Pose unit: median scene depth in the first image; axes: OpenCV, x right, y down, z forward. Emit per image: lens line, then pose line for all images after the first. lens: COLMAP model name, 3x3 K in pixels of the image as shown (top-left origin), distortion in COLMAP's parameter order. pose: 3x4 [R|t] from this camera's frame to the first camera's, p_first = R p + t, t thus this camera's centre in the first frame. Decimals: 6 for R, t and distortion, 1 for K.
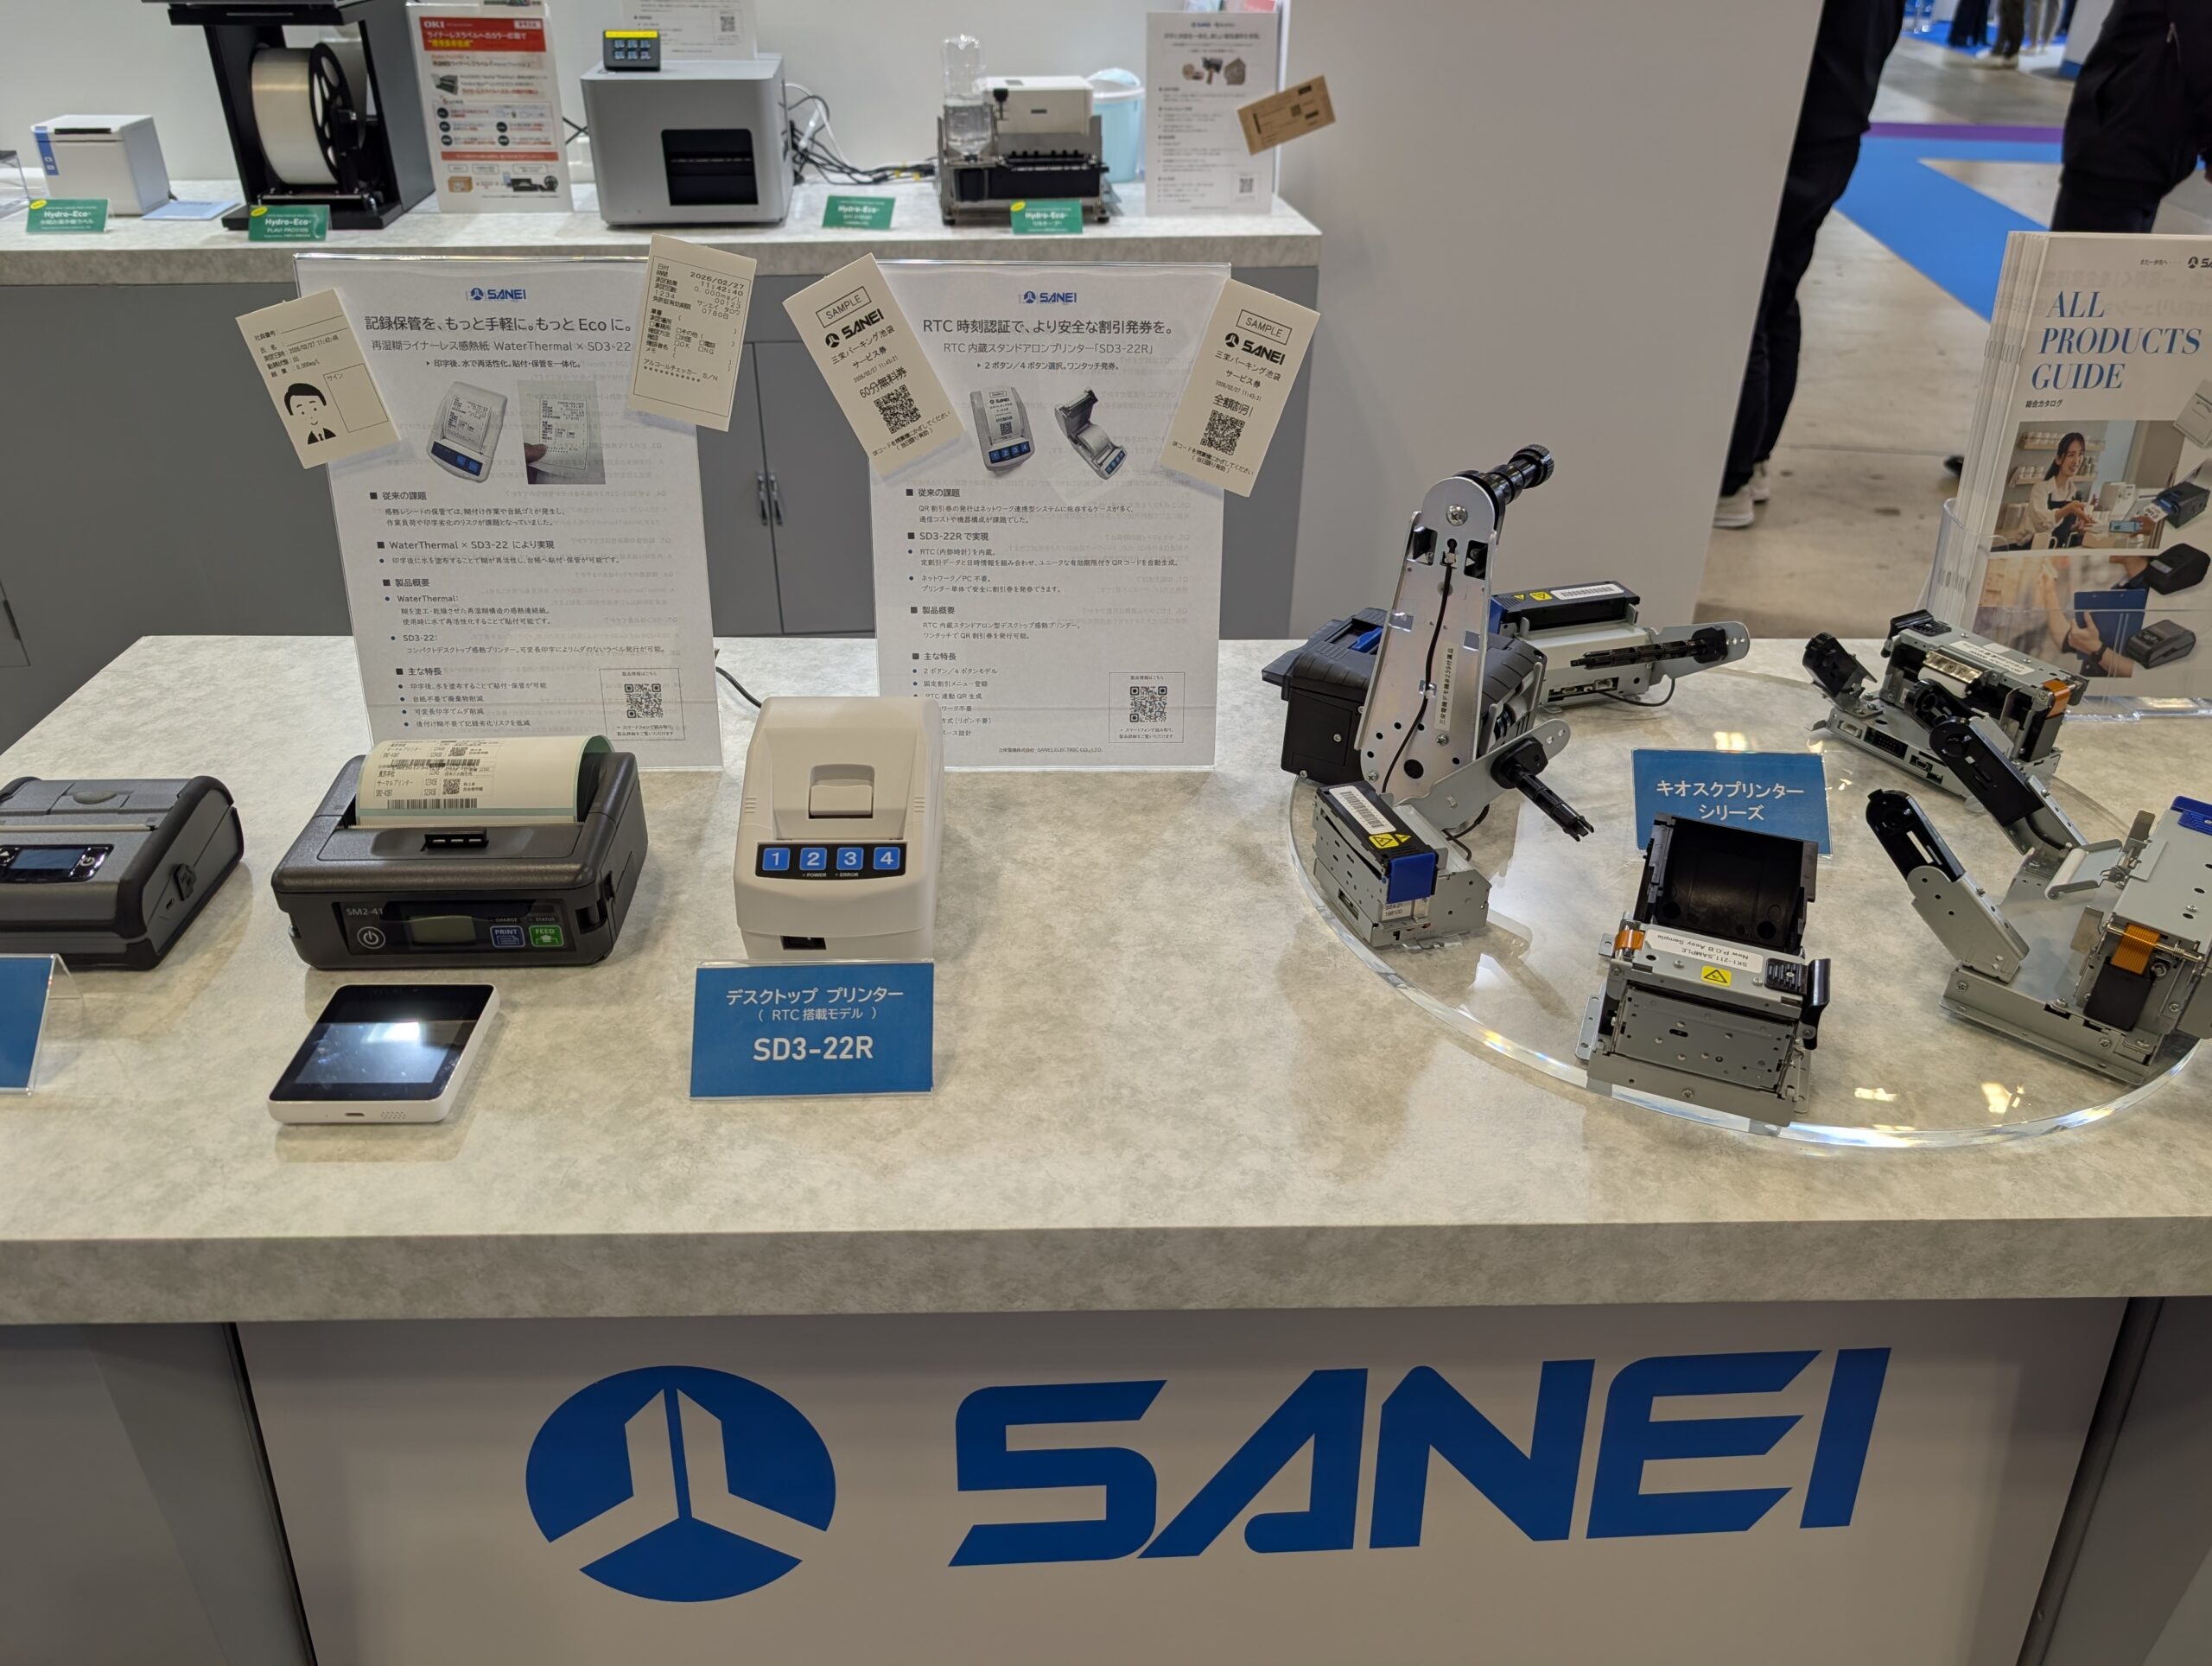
lens RADIAL K [[1636.0, 0, 1119.9], [0, 1636.0, 842.9], [0, 0, 1]] dist [0.039796, -0.054826]
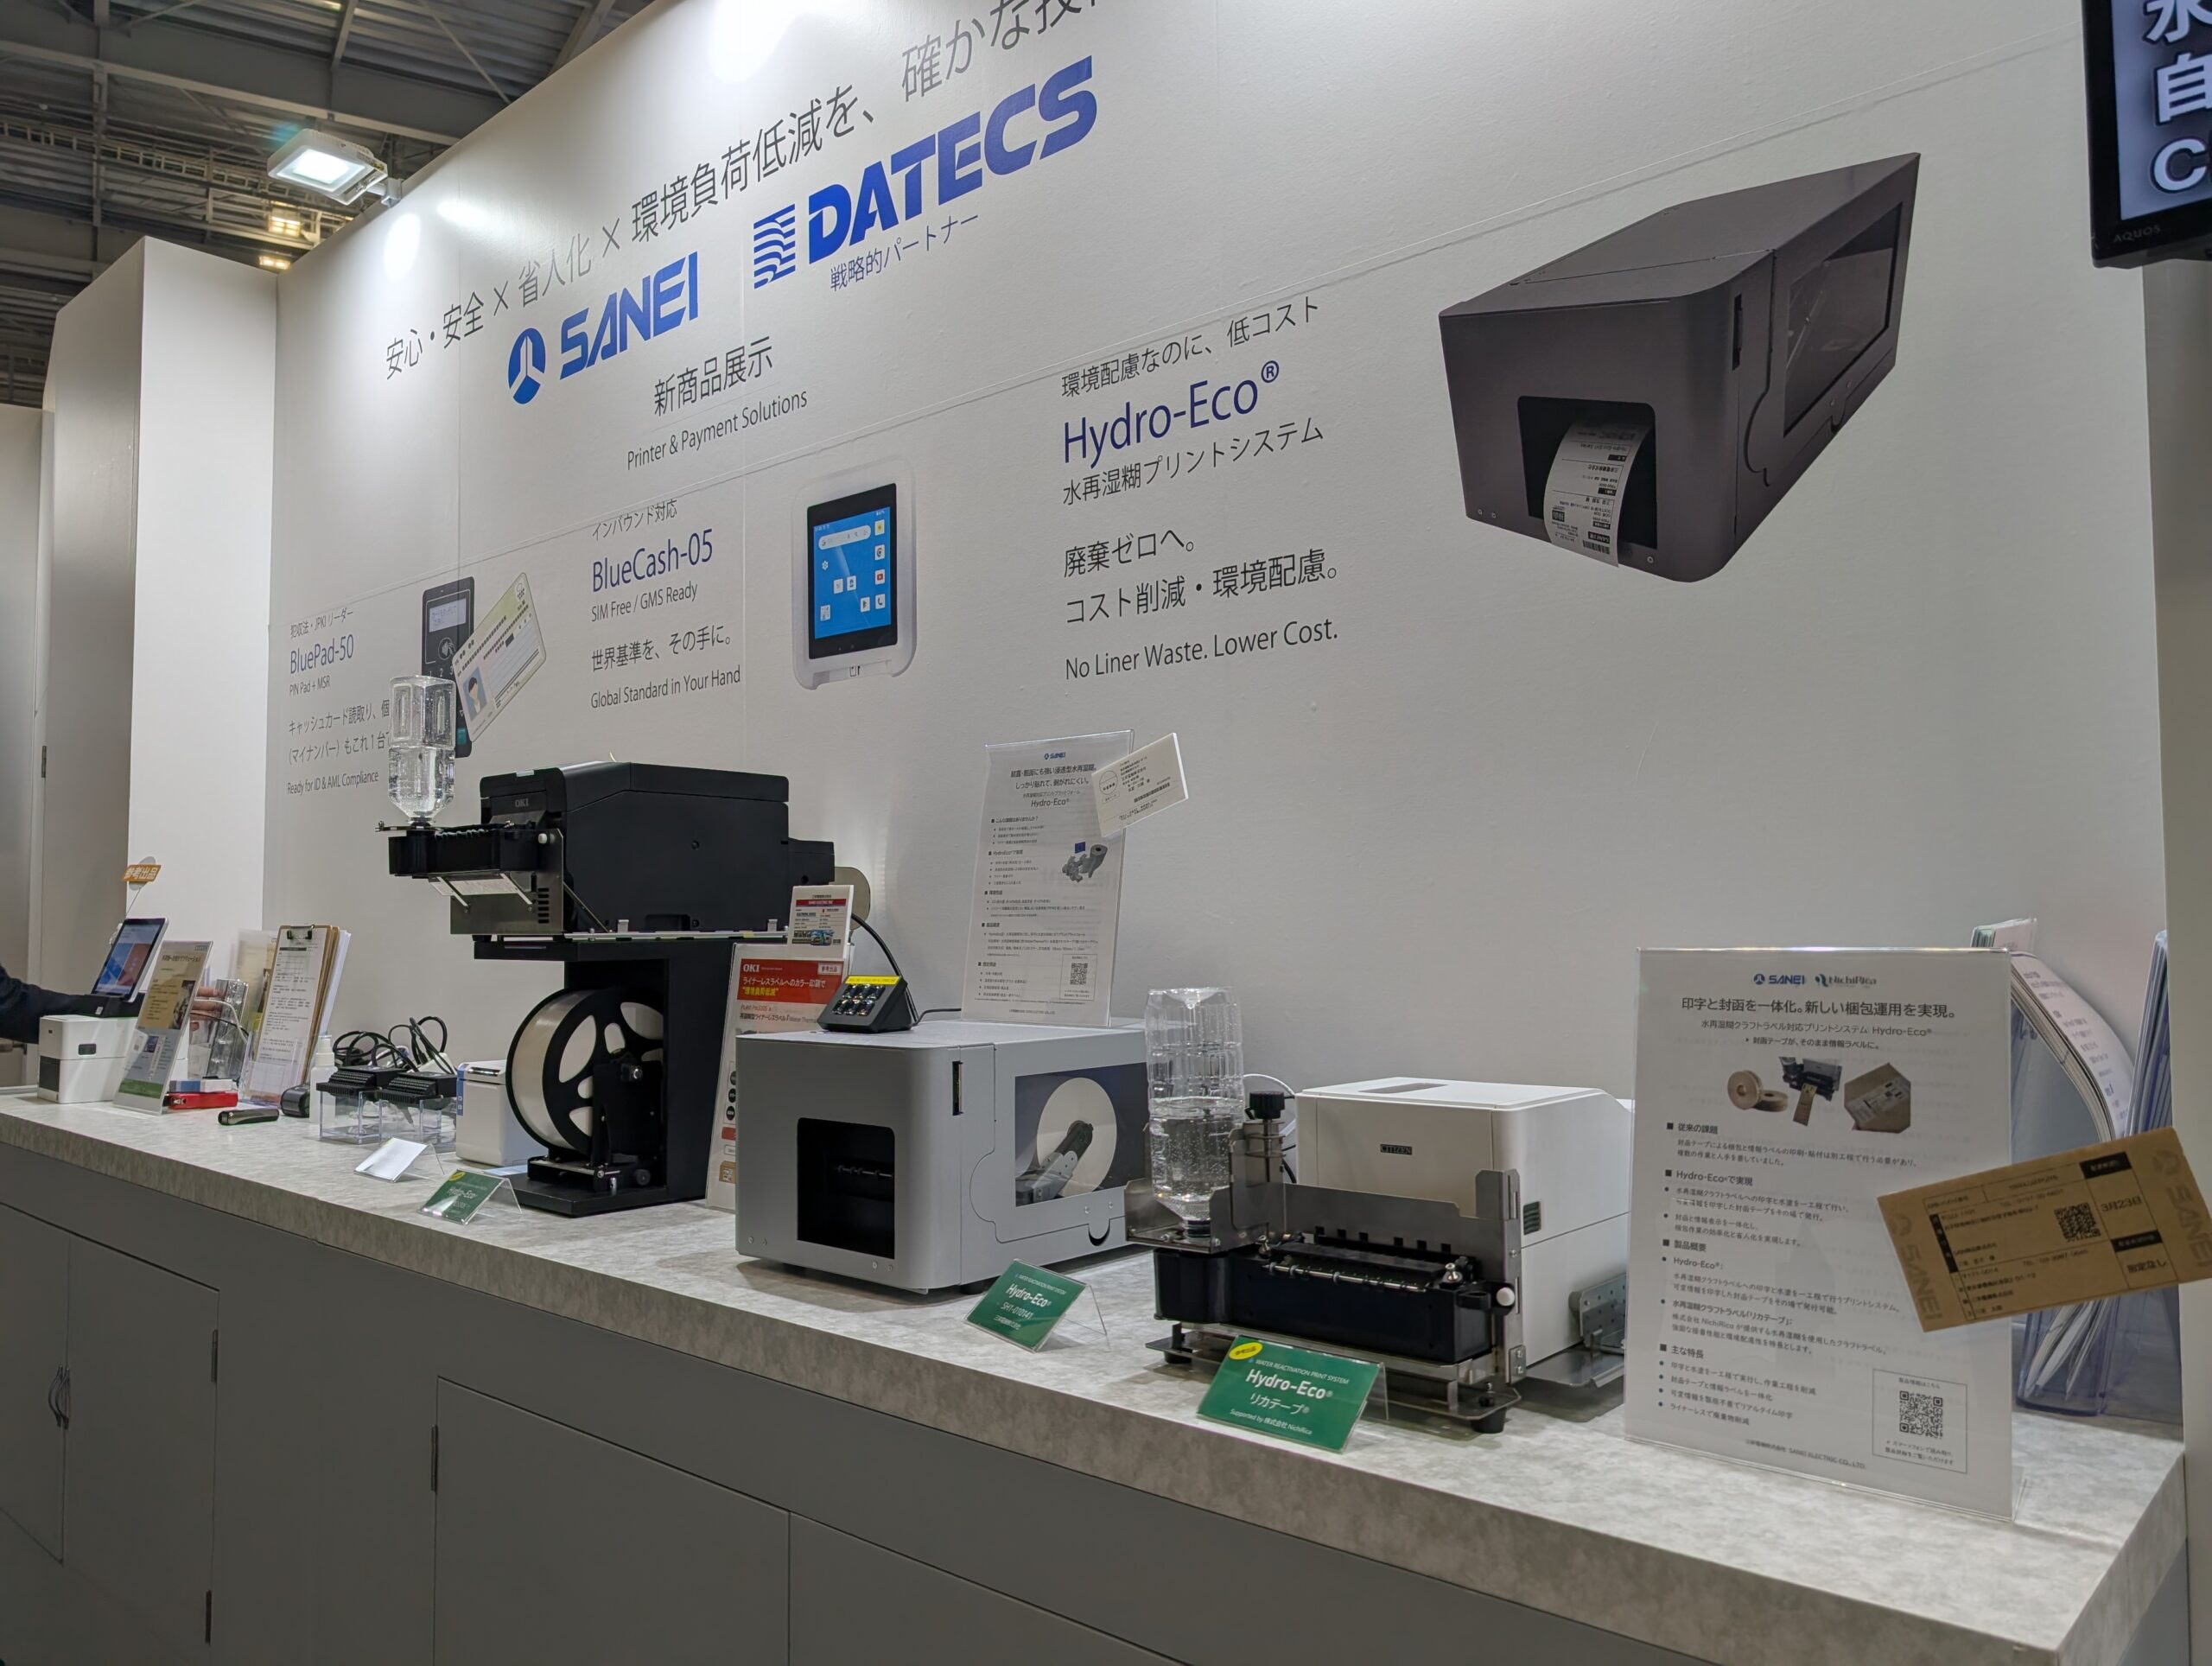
lens RADIAL K [[1636.0, 0, 1119.9], [0, 1636.0, 842.9], [0, 0, 1]] dist [0.039796, -0.054826]
pose [[0.625481, -0.058172, -0.778067, 0.590102], [-0.389399, 0.840872, -0.375902, -0.759209], [0.676122, 0.538099, 0.503297, 1.626925]]
